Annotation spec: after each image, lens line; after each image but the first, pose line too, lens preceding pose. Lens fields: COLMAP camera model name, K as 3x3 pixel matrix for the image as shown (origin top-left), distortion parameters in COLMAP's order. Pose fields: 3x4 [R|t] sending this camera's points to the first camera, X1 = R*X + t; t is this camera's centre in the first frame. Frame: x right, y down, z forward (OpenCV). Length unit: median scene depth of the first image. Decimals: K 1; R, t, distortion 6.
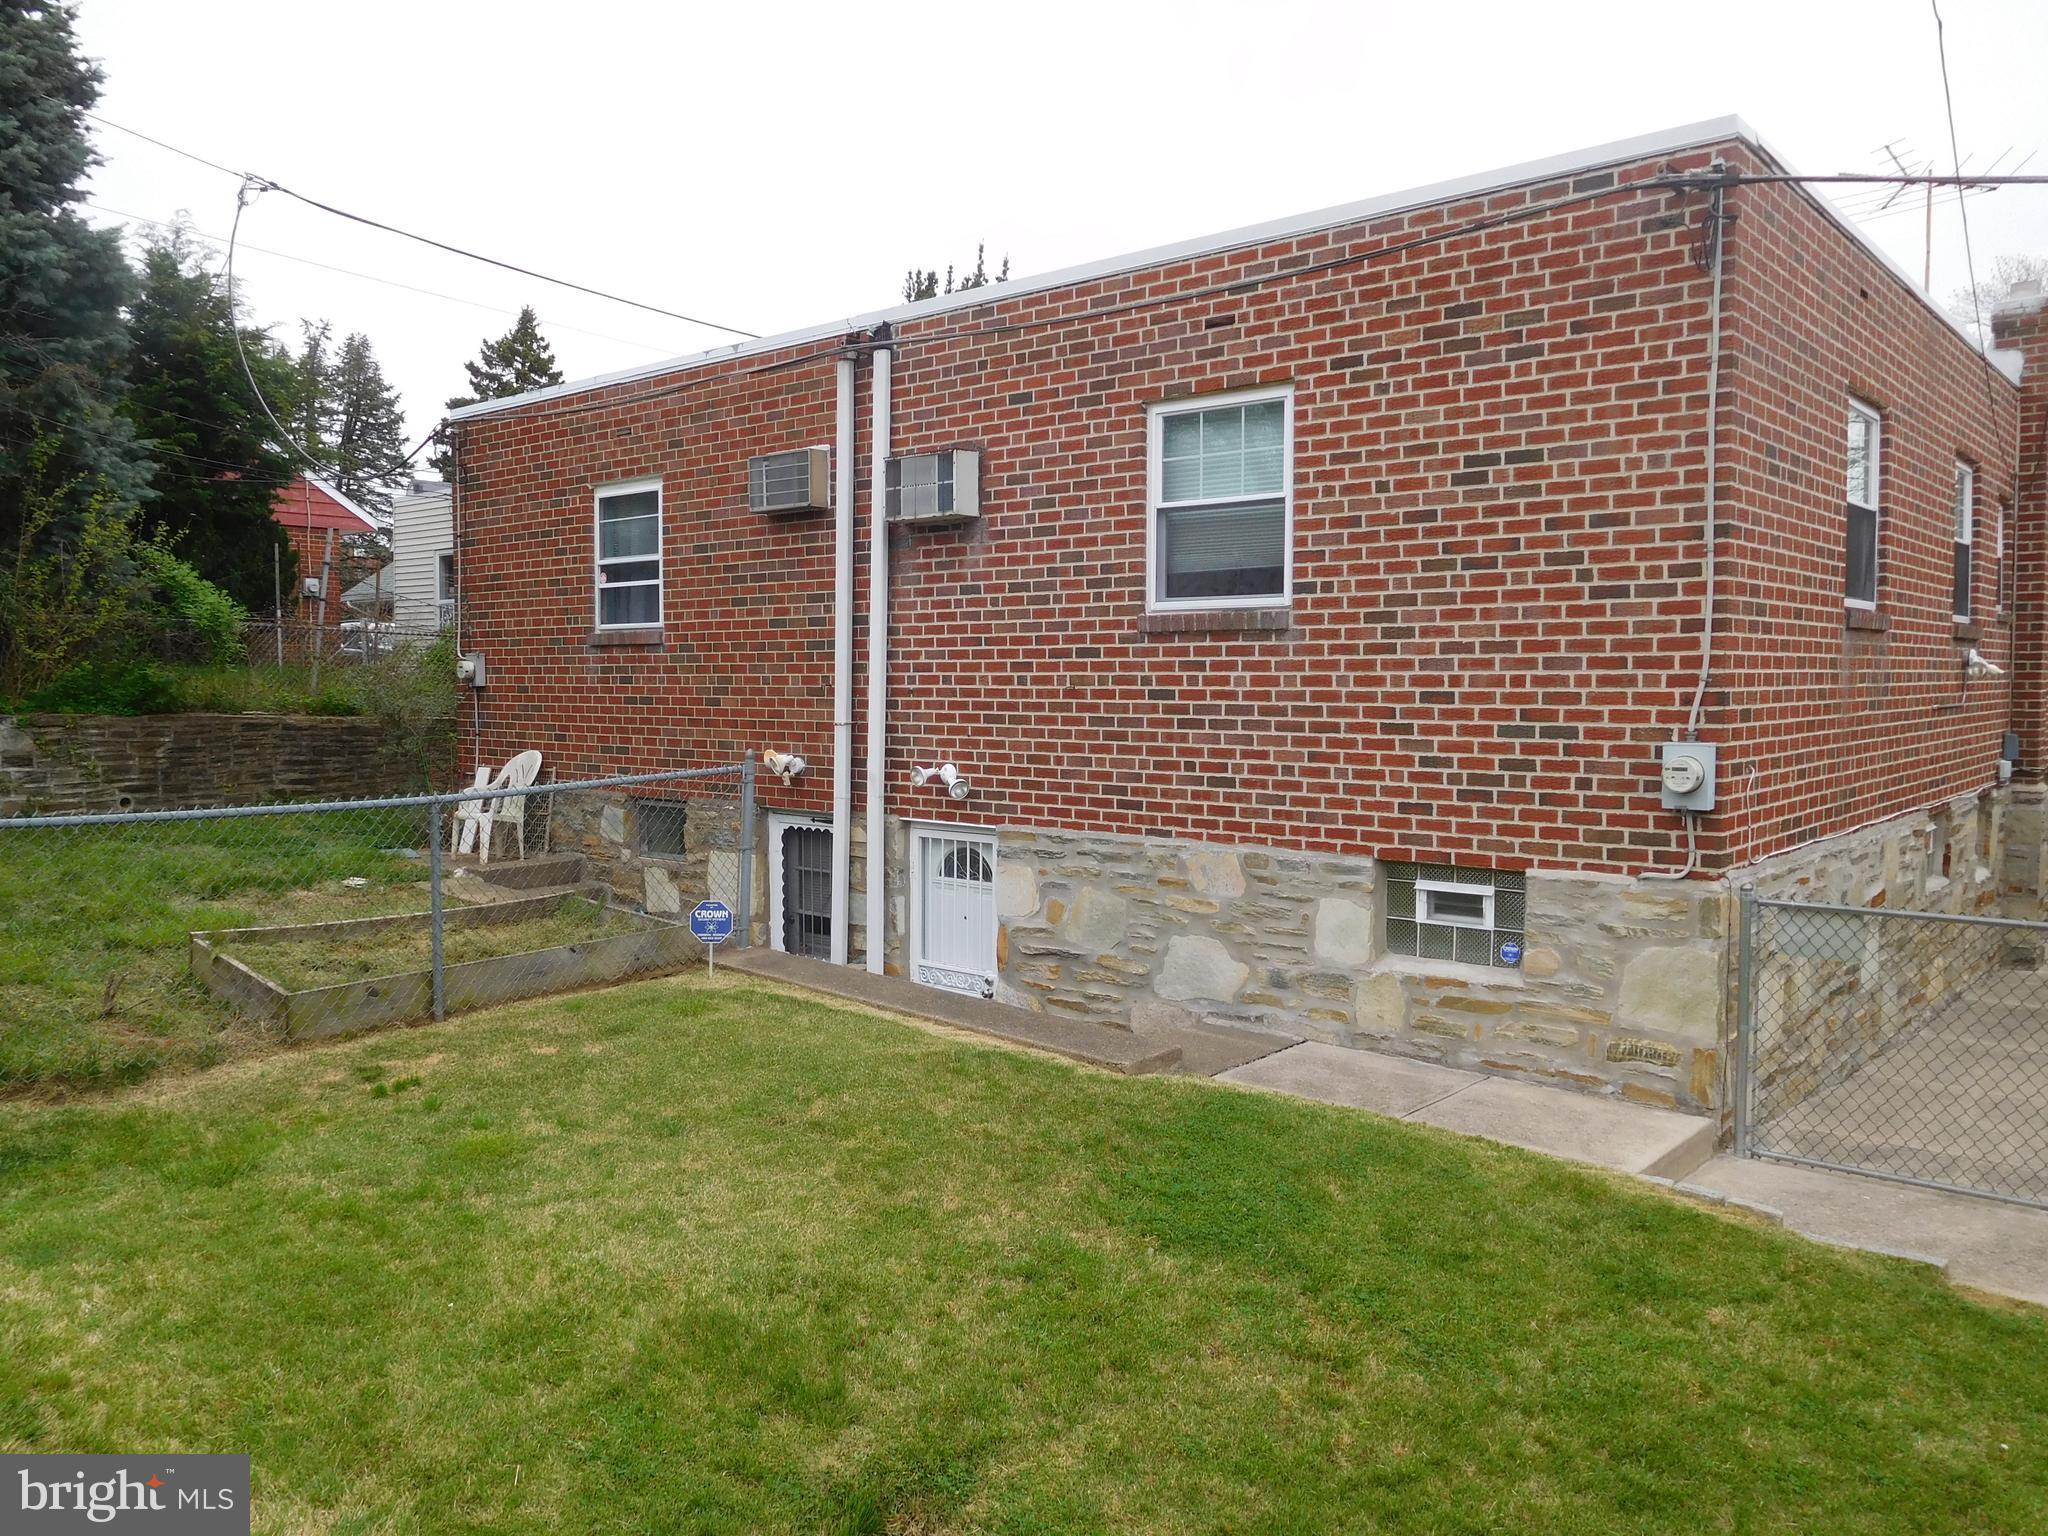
lens RADIAL K [[1521.9, 0, 1017.5], [0, 1521.9, 779.5], [0, 0, 1]] dist [-0.029529, 0.011393]
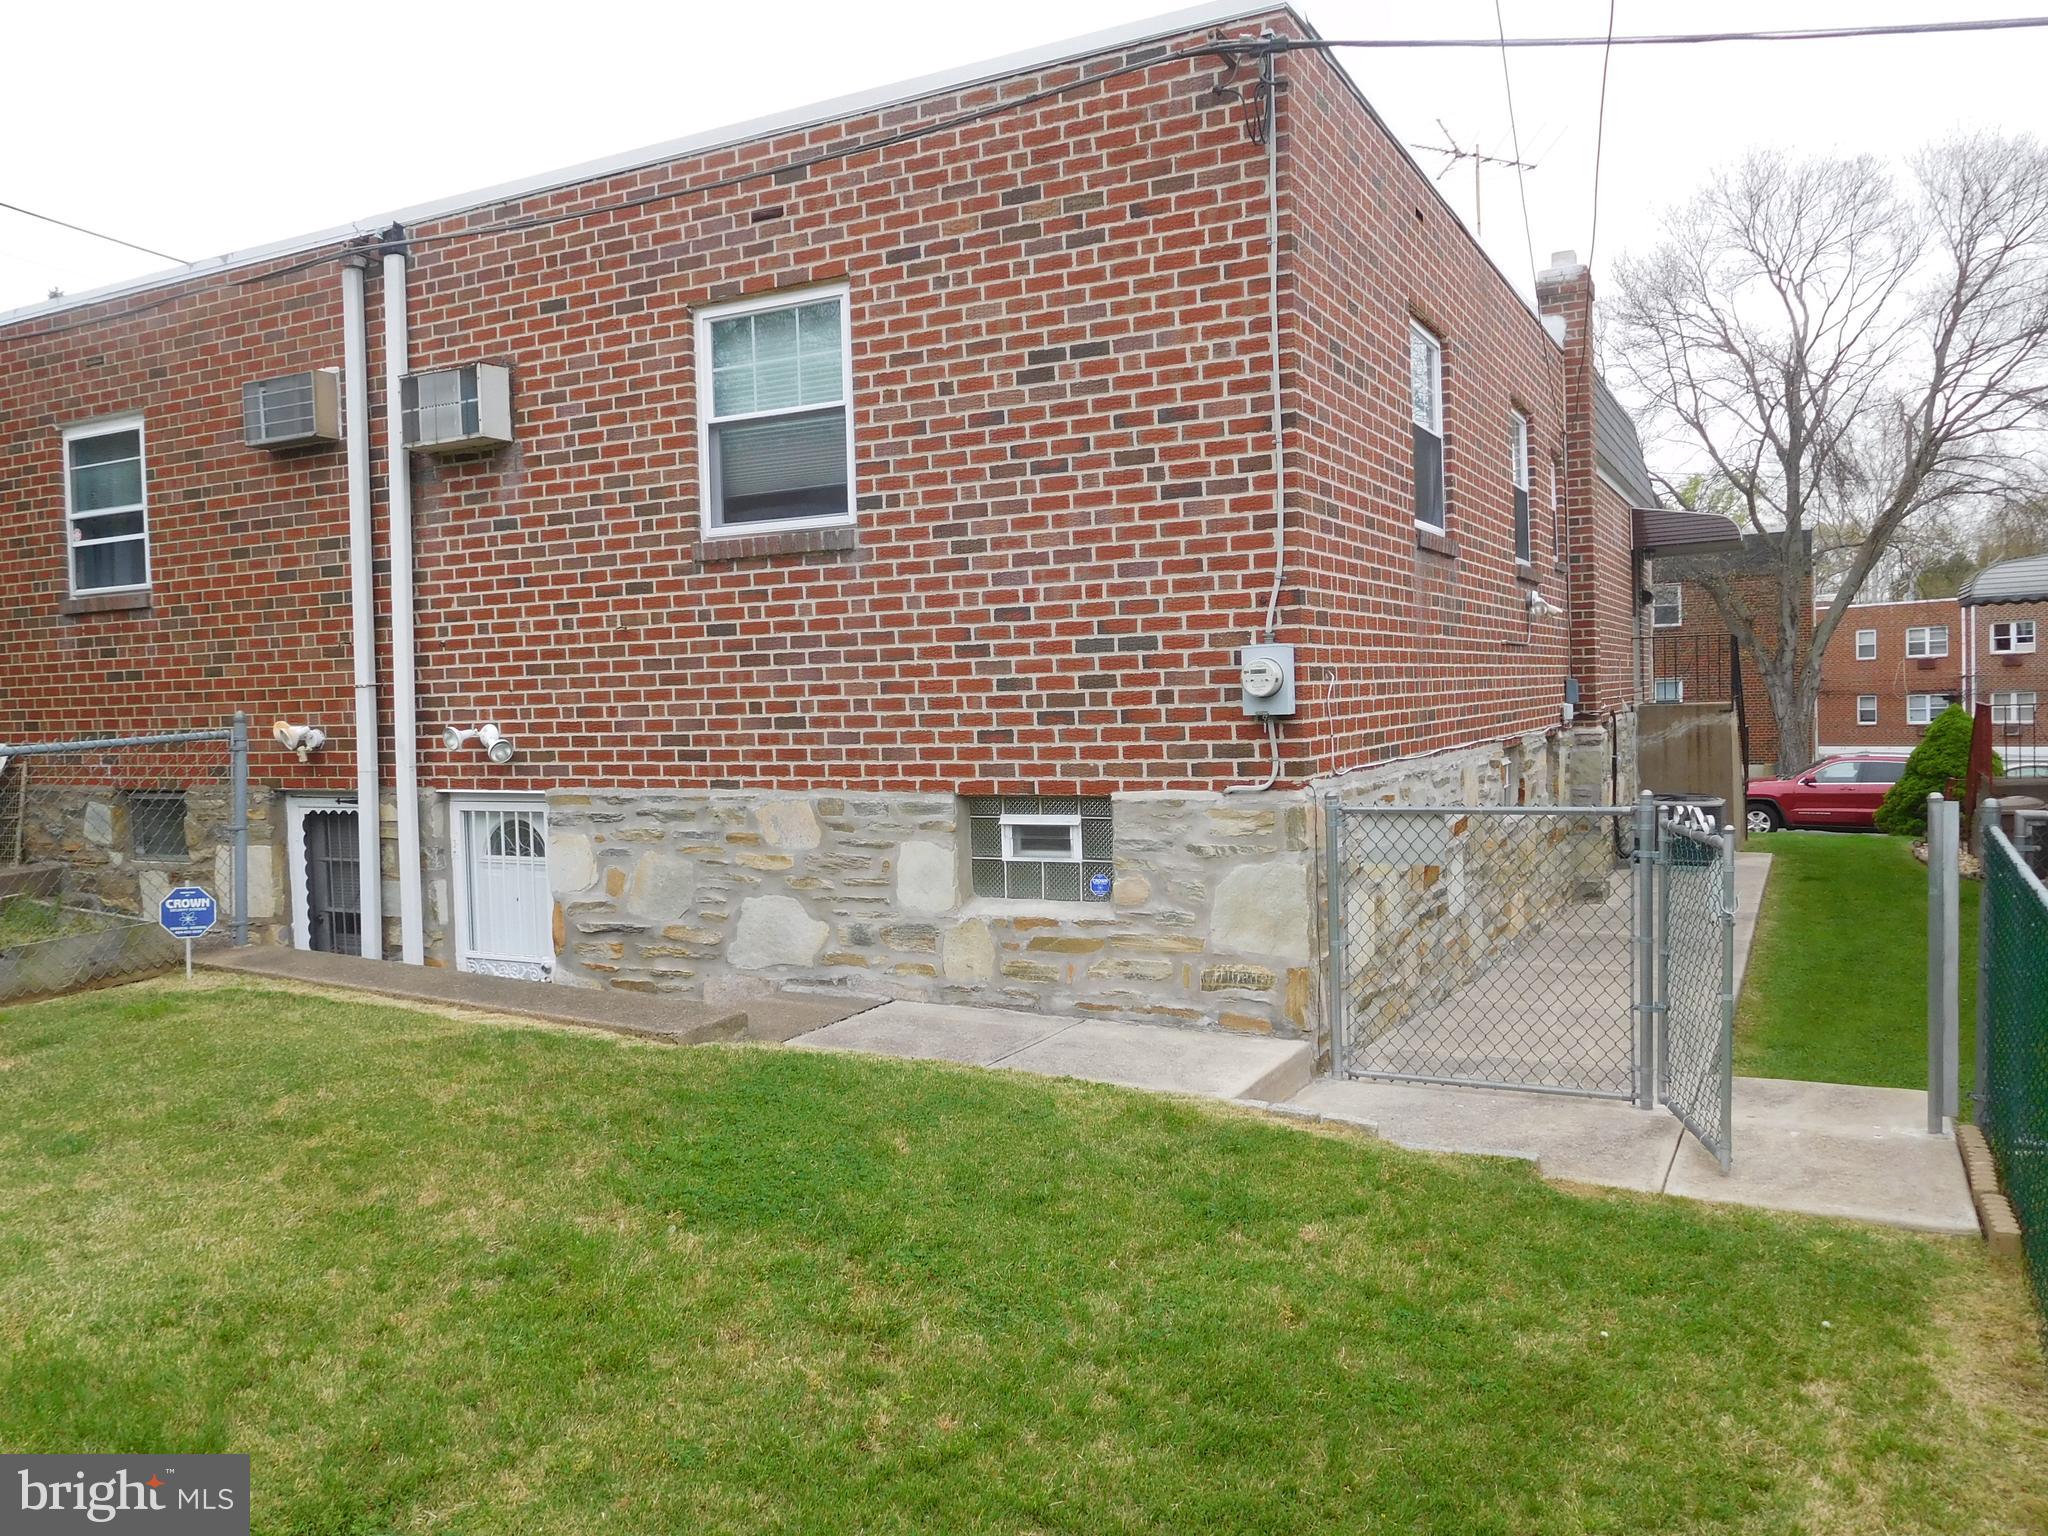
lens RADIAL K [[1521.9, 0, 1017.5], [0, 1521.9, 779.5], [0, 0, 1]] dist [-0.029529, 0.011393]
pose [[0.972366, -0.039176, 0.230150, 0.061082], [0.042873, 0.999019, -0.011082, 0.055800], [-0.229491, 0.020643, 0.973092, 0.098125]]
